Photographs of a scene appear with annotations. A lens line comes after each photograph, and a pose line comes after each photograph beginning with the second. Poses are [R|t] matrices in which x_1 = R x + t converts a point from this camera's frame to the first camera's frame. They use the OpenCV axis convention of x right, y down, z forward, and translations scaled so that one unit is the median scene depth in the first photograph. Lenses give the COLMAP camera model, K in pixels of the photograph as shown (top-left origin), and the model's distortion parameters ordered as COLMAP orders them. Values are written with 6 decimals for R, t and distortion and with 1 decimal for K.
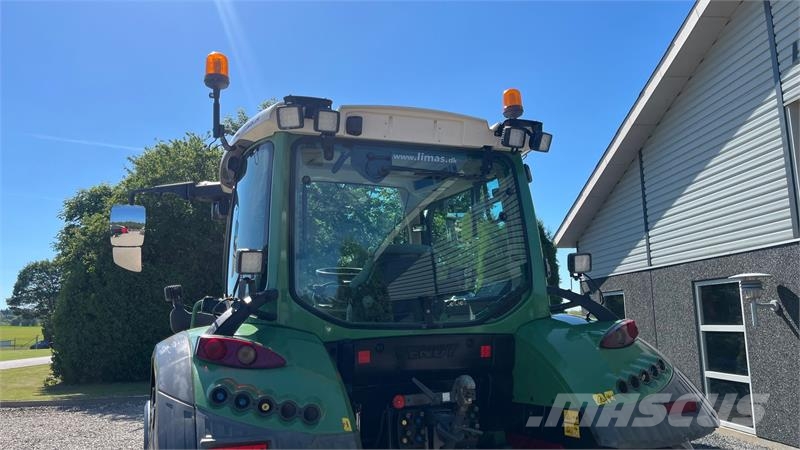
lens RADIAL K [[605.9, 0, 391.7], [0, 605.9, 223.7], [0, 0, 1]] dist [0.054251, -0.060746]
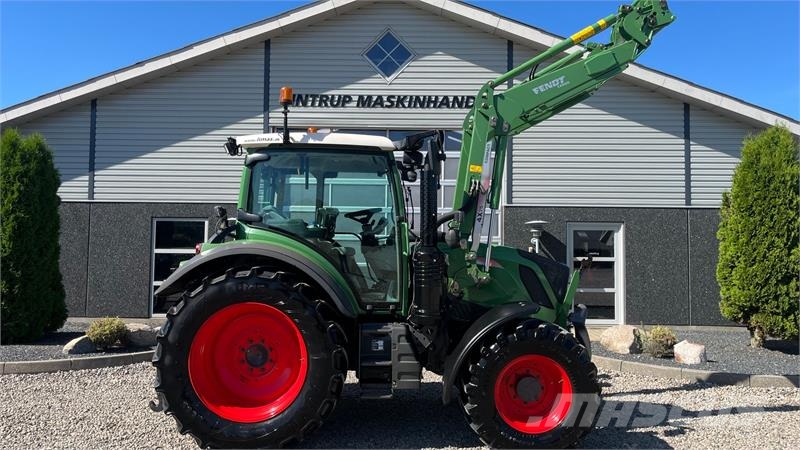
lens RADIAL K [[605.9, 0, 392.7], [0, 605.9, 219.7], [0, 0, 1]] dist [0.054251, -0.060746]
pose [[0.070189, 0.070288, 0.995054, -0.989543], [-0.172251, 0.983384, -0.057313, 0.104522], [-0.982549, -0.167377, 0.081130, 0.446964]]
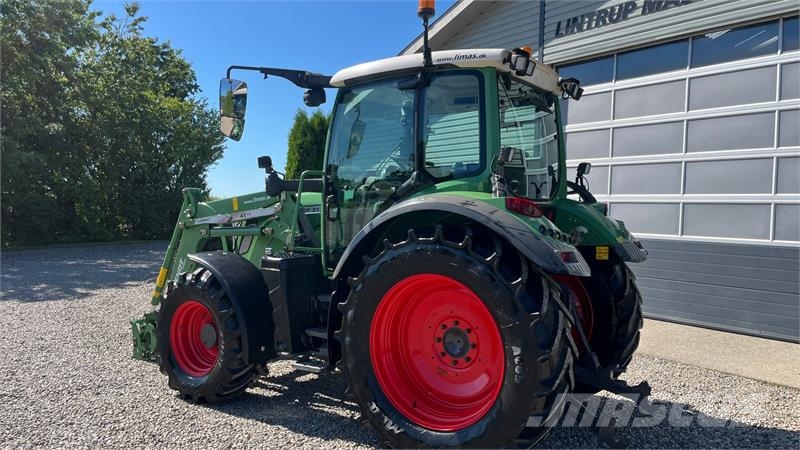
lens RADIAL K [[605.9, 0, 393.8], [0, 605.9, 227.2], [0, 0, 1]] dist [0.054251, -0.060746]
pose [[0.830469, 0.027011, 0.556409, -0.426365], [-0.131127, 0.980237, 0.148128, 0.016298], [-0.541412, -0.195976, 0.817598, -0.062382]]
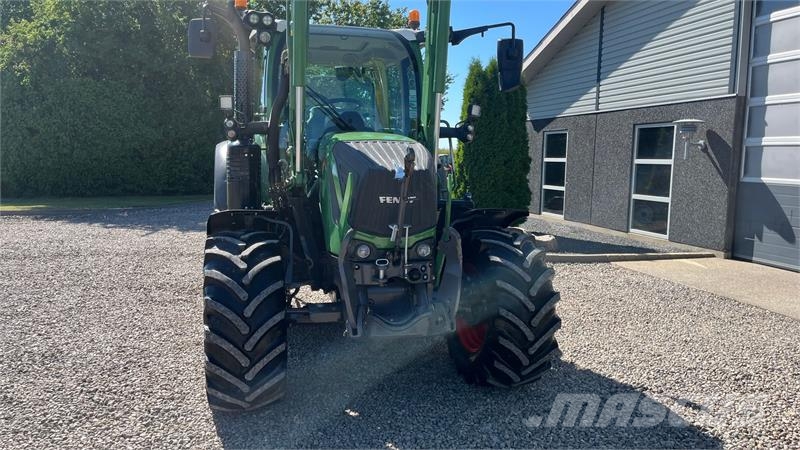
lens RADIAL K [[605.9, 0, 394.9], [0, 605.9, 218.6], [0, 0, 1]] dist [0.054251, -0.060746]
pose [[0.980532, 0.019709, 0.195367, -0.273880], [-0.069625, 0.965201, 0.252071, 0.000372], [-0.183601, -0.260766, 0.947783, -0.168040]]
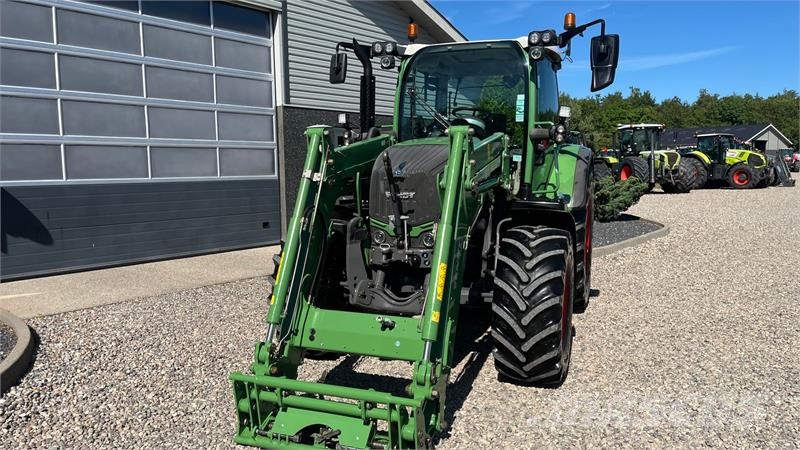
lens RADIAL K [[605.9, 0, 403.2], [0, 605.9, 225.5], [0, 0, 1]] dist [0.054251, -0.060746]
pose [[-0.739940, -0.042560, 0.671326, -0.508044], [-0.085227, 0.995885, -0.030801, 0.217410], [-0.667252, -0.080006, -0.740522, 1.121492]]
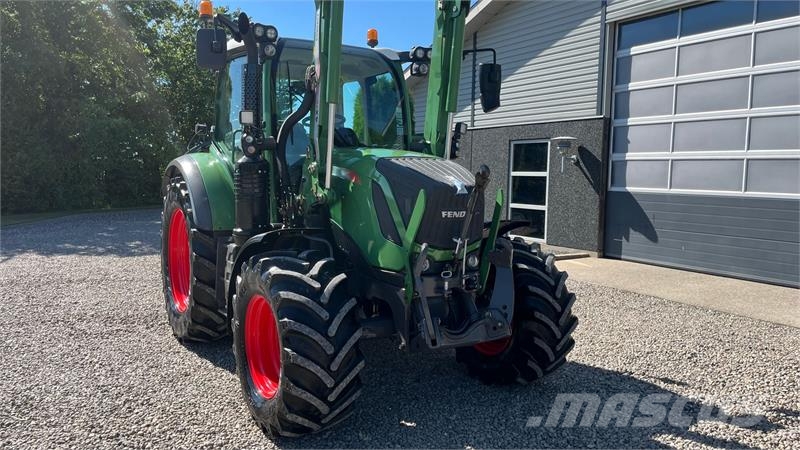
lens RADIAL K [[605.9, 0, 395.7], [0, 605.9, 218.6], [0, 0, 1]] dist [0.054251, -0.060746]
pose [[0.884864, -0.002200, 0.465845, -0.454908], [-0.107157, 0.972212, 0.208135, 0.010474], [-0.453358, -0.234090, 0.860040, -0.123459]]
